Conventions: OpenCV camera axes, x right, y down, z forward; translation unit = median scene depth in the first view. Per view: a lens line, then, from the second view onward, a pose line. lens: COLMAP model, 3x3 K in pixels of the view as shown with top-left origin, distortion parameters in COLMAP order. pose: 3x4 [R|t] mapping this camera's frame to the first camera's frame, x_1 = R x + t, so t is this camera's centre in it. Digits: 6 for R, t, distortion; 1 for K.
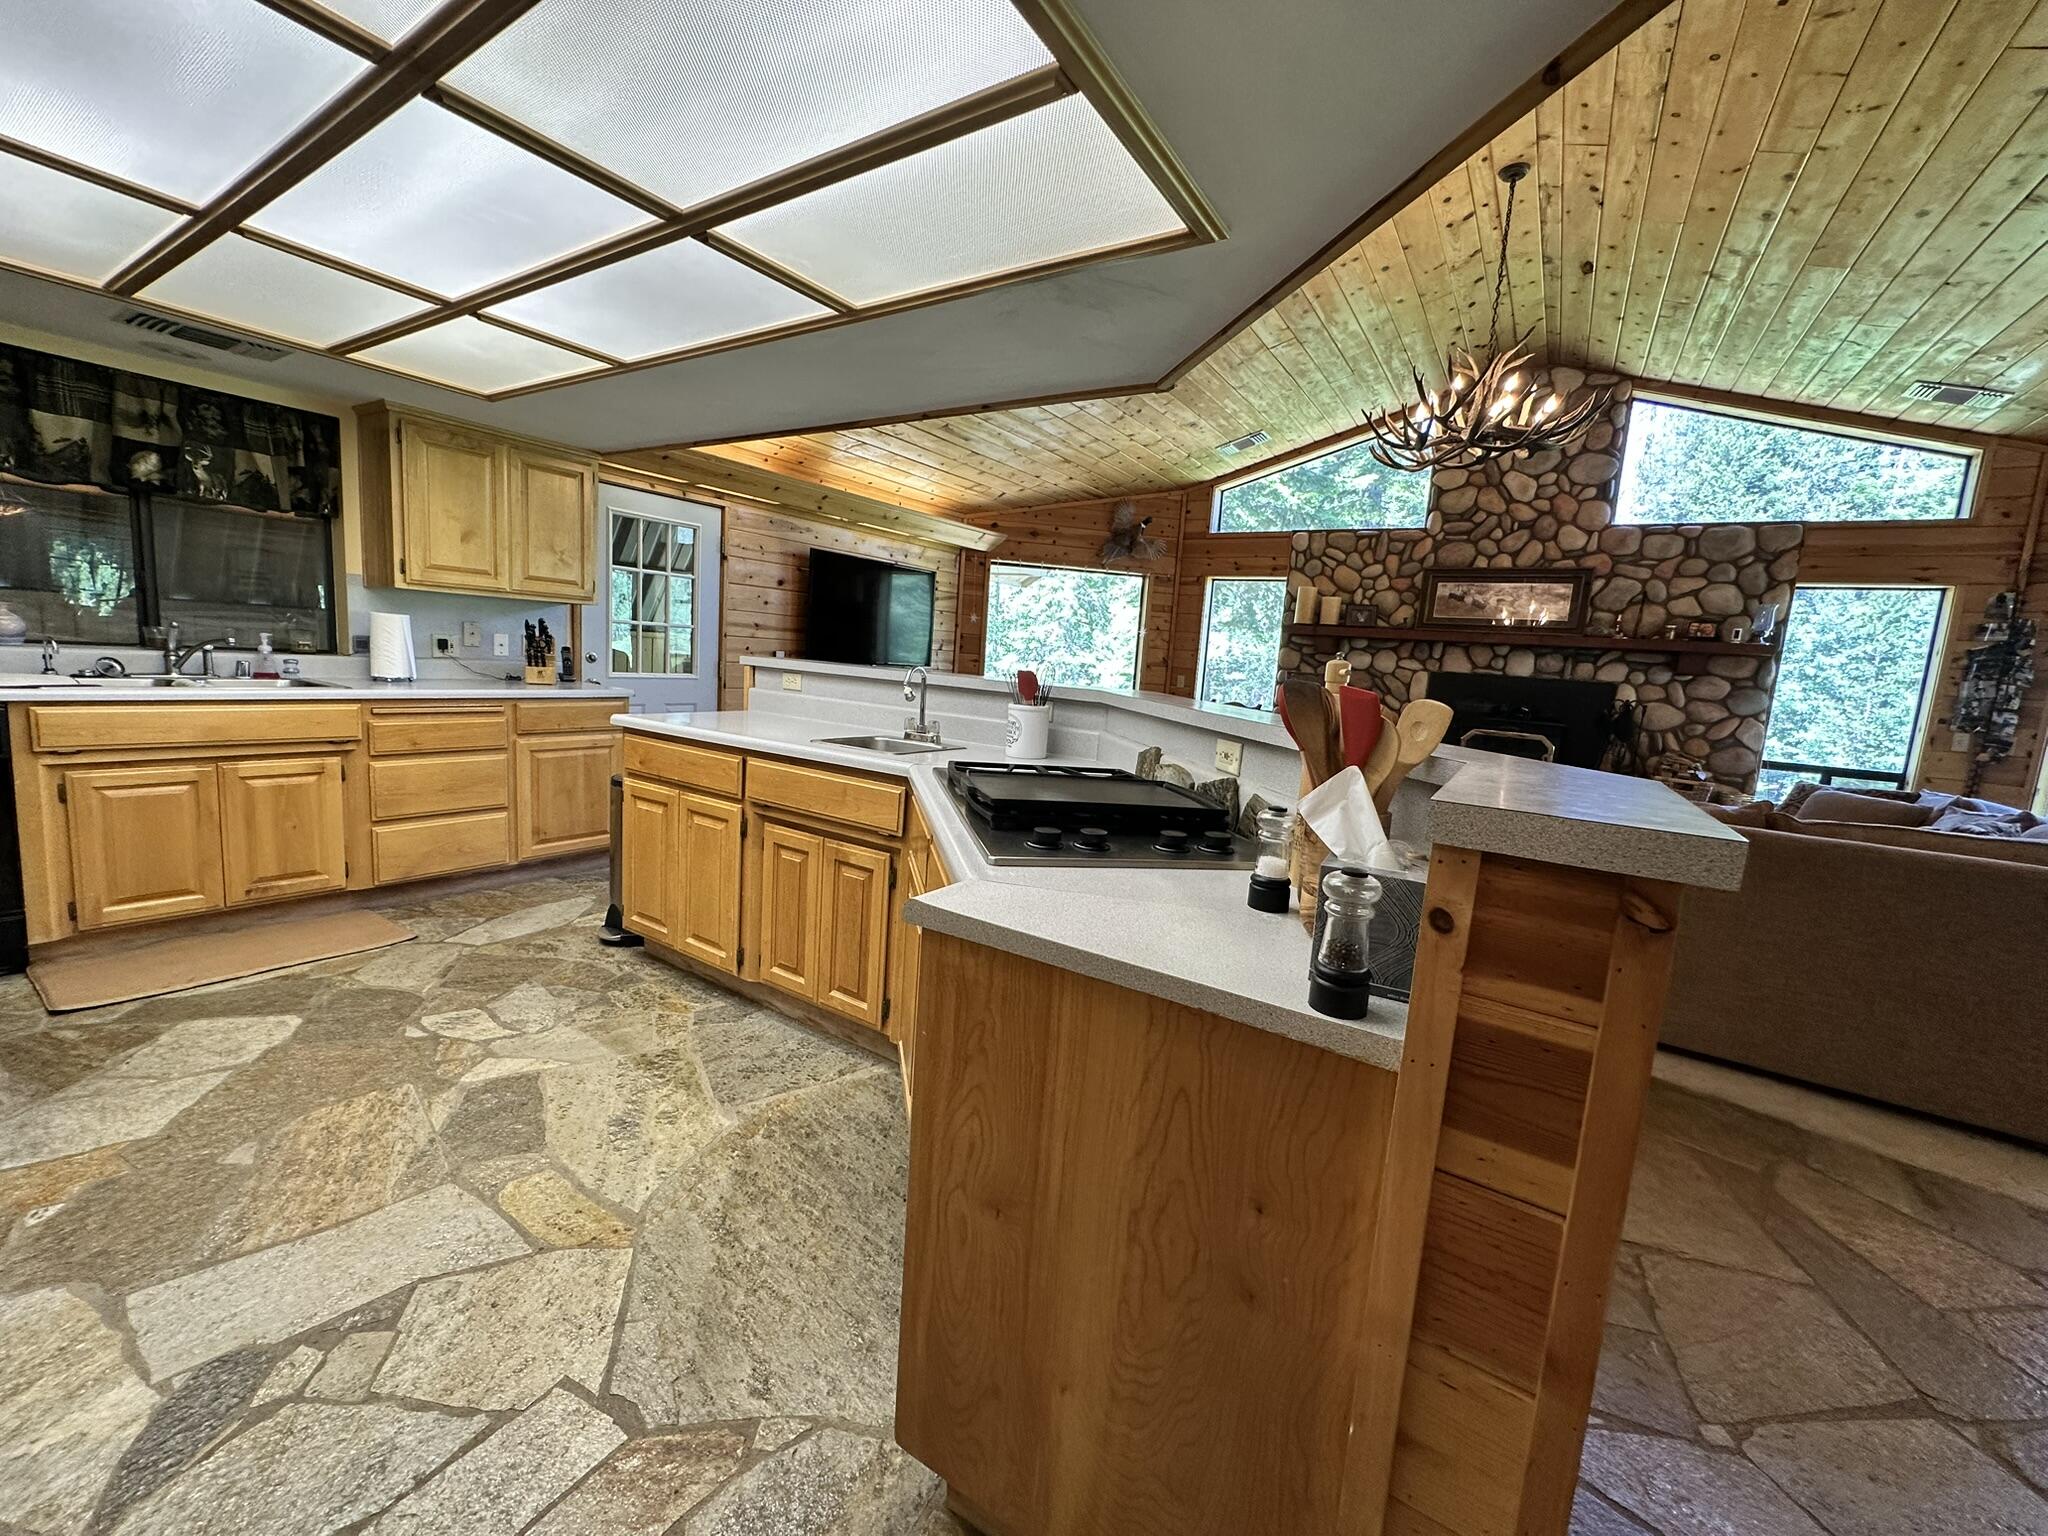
lens RADIAL K [[816.6, 0, 1021.1], [0, 816.6, 765.0], [0, 0, 1]] dist [-0.003421, 0.000856]
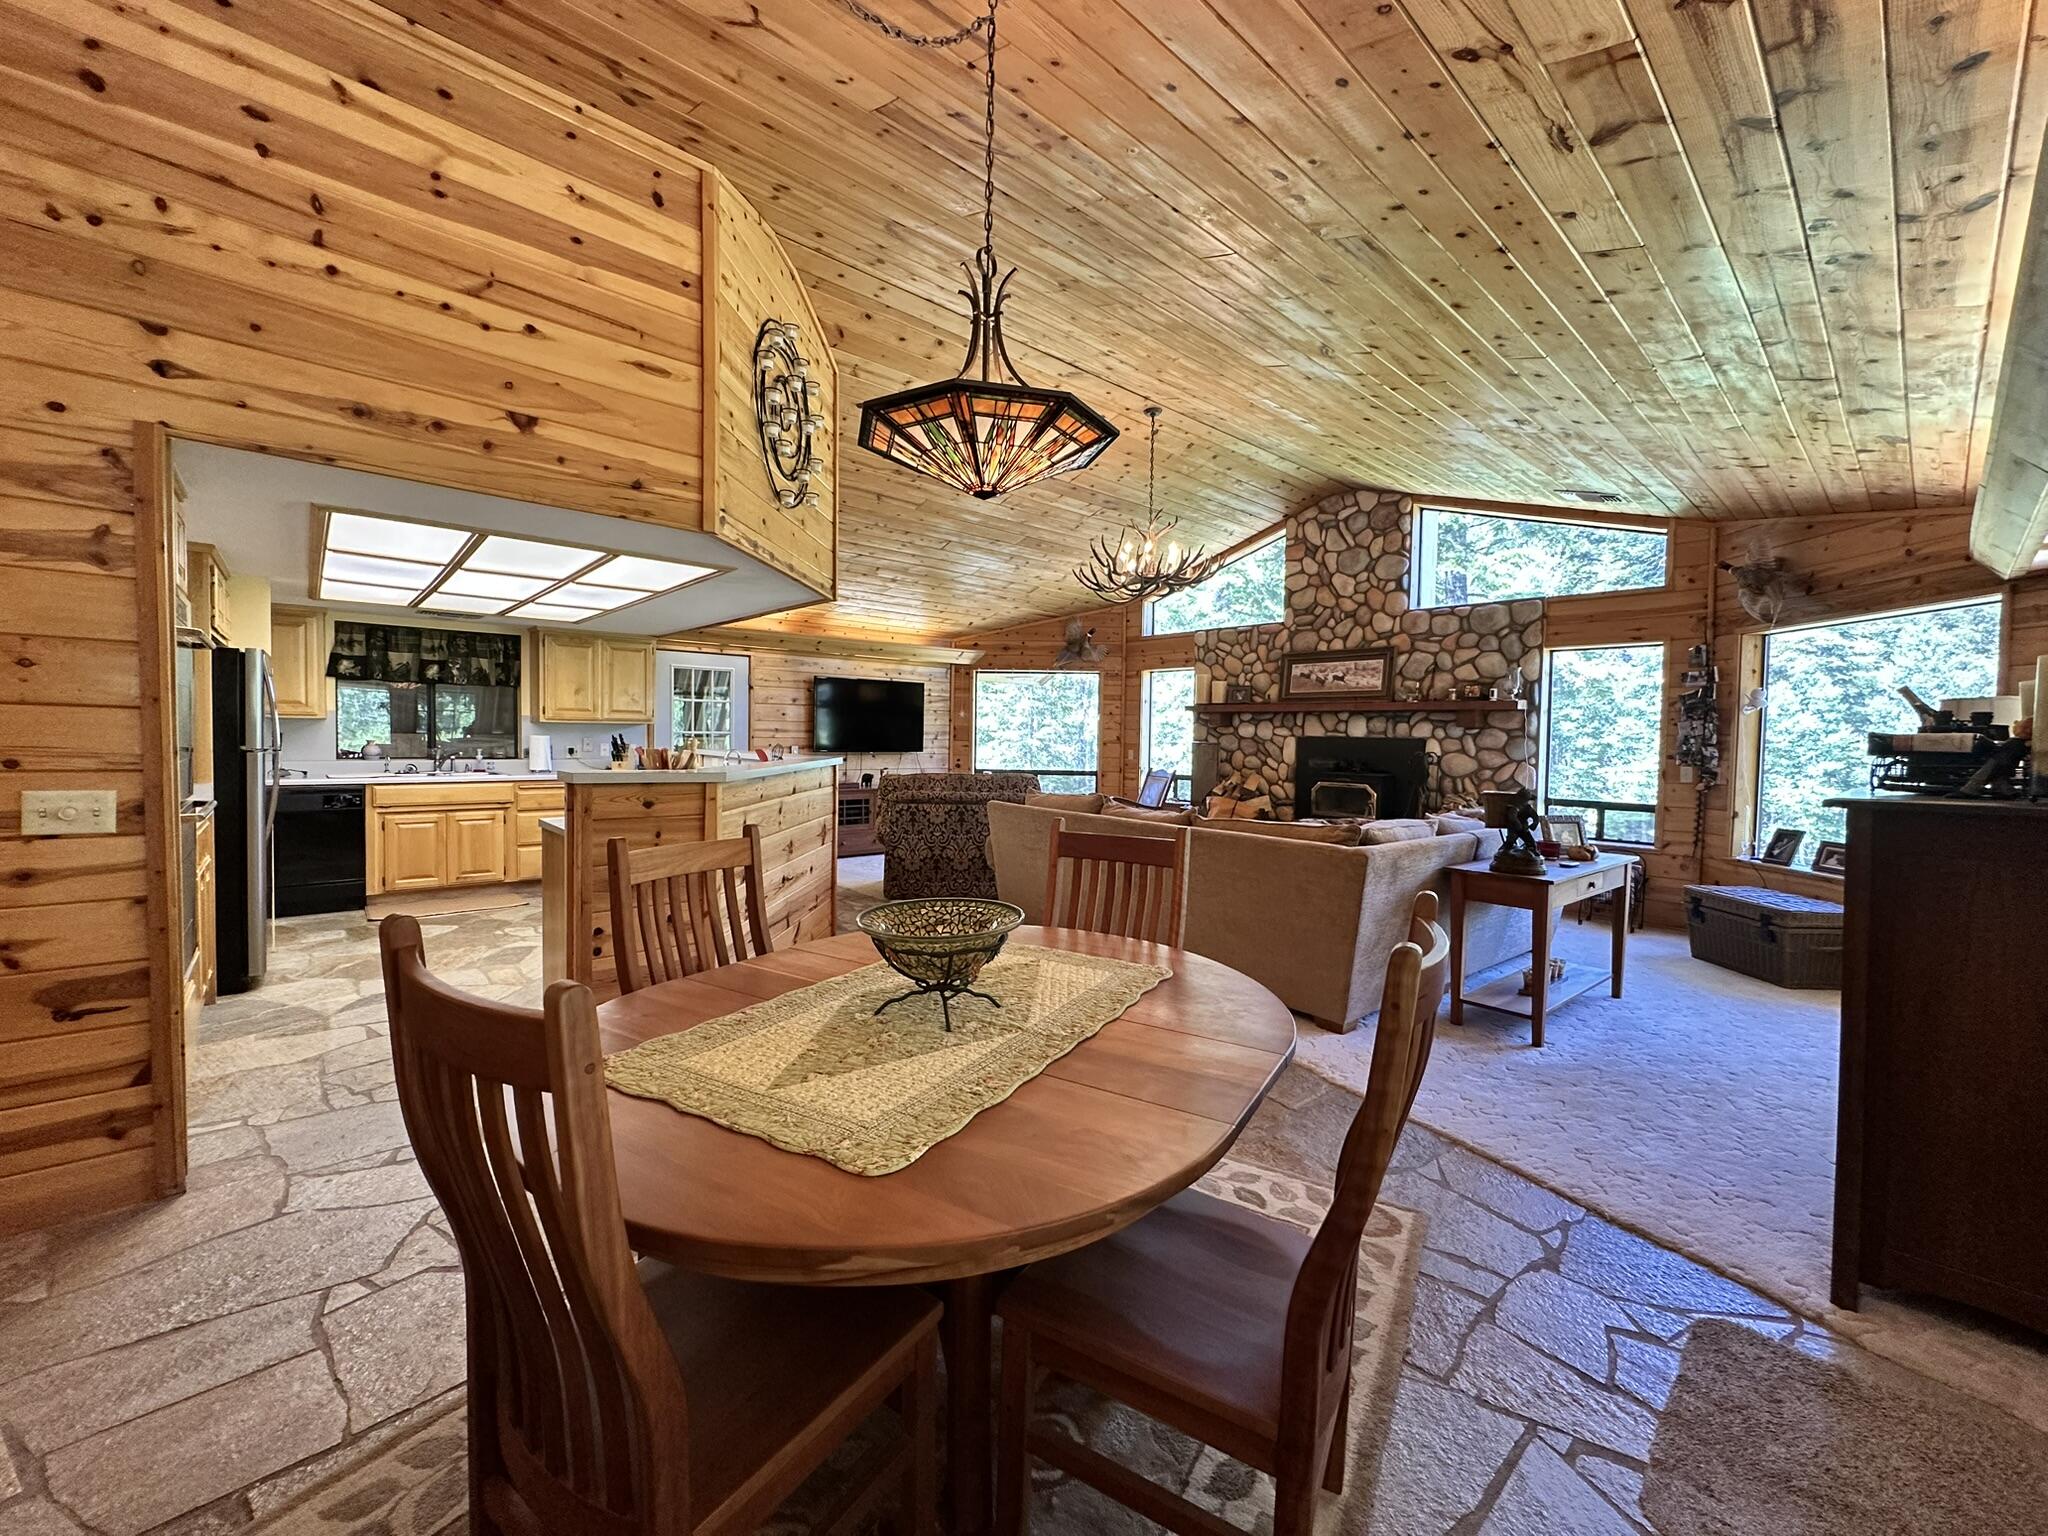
lens RADIAL K [[816.6, 0, 1021.7], [0, 816.6, 765.1], [0, 0, 1]] dist [-0.003421, 0.000856]
pose [[0.964631, -0.042104, -0.260219, 0.482266], [0.013794, 0.993872, -0.109675, 0.062805], [0.263242, 0.102207, 0.959301, -0.304685]]
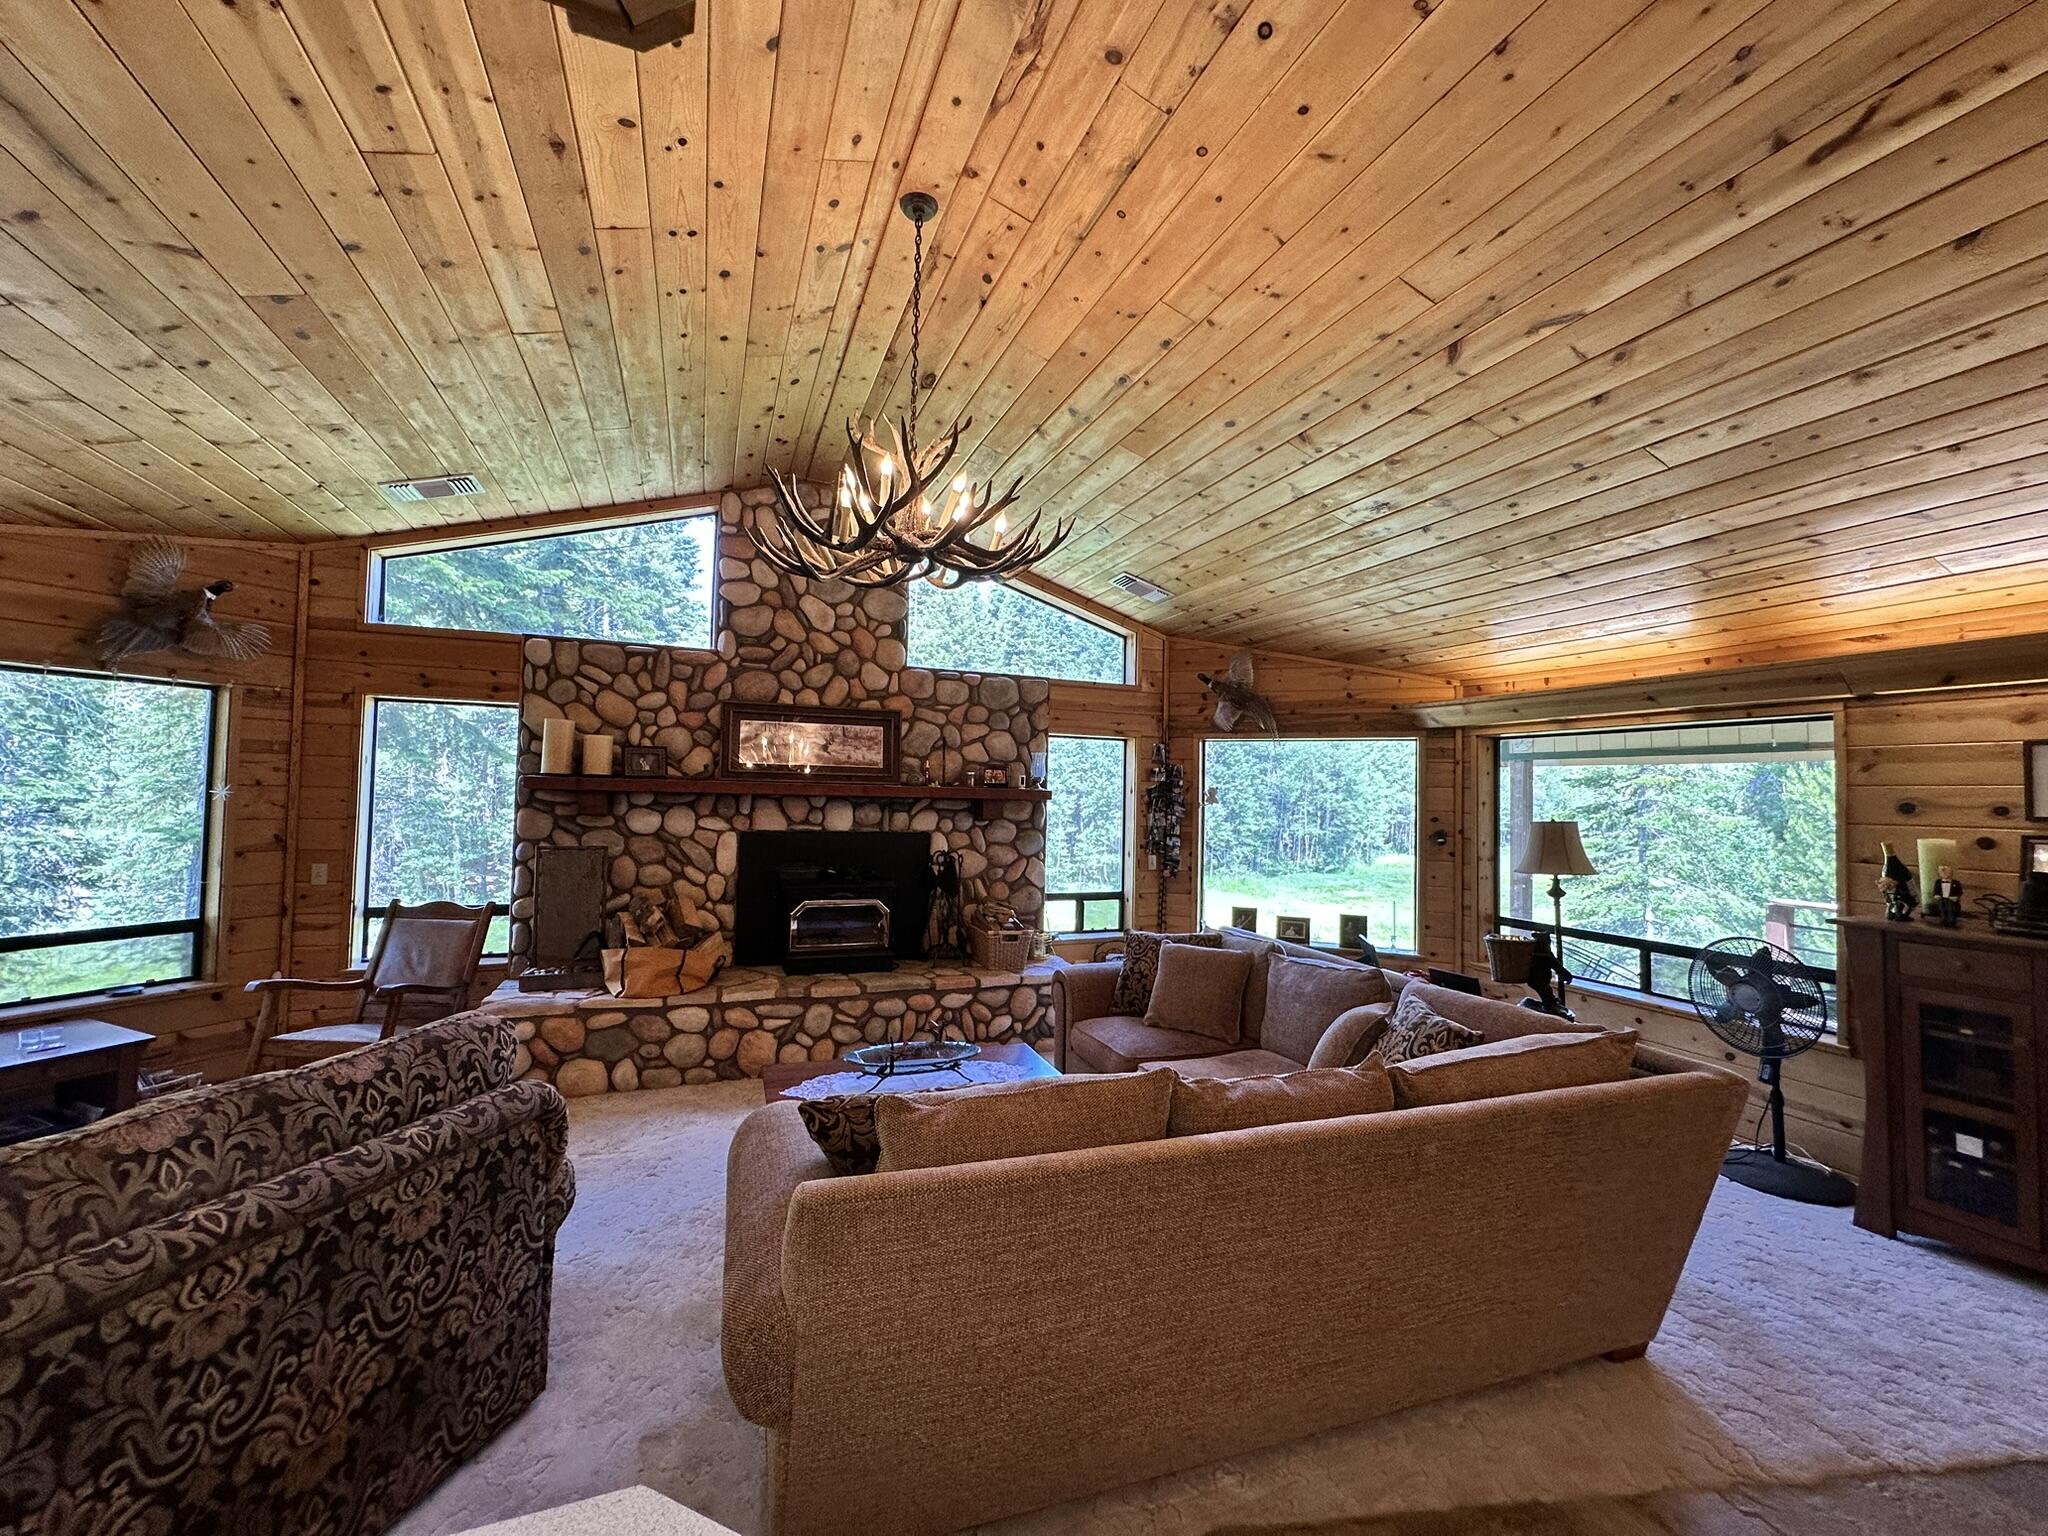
lens RADIAL K [[816.6, 0, 1020.6], [0, 816.6, 767.2], [0, 0, 1]] dist [-0.003421, 0.000856]
pose [[0.580110, -0.029387, 0.814008, 0.027733], [0.126265, 0.990513, -0.054225, -0.113169], [-0.804692, 0.134238, 0.578317, 0.370488]]
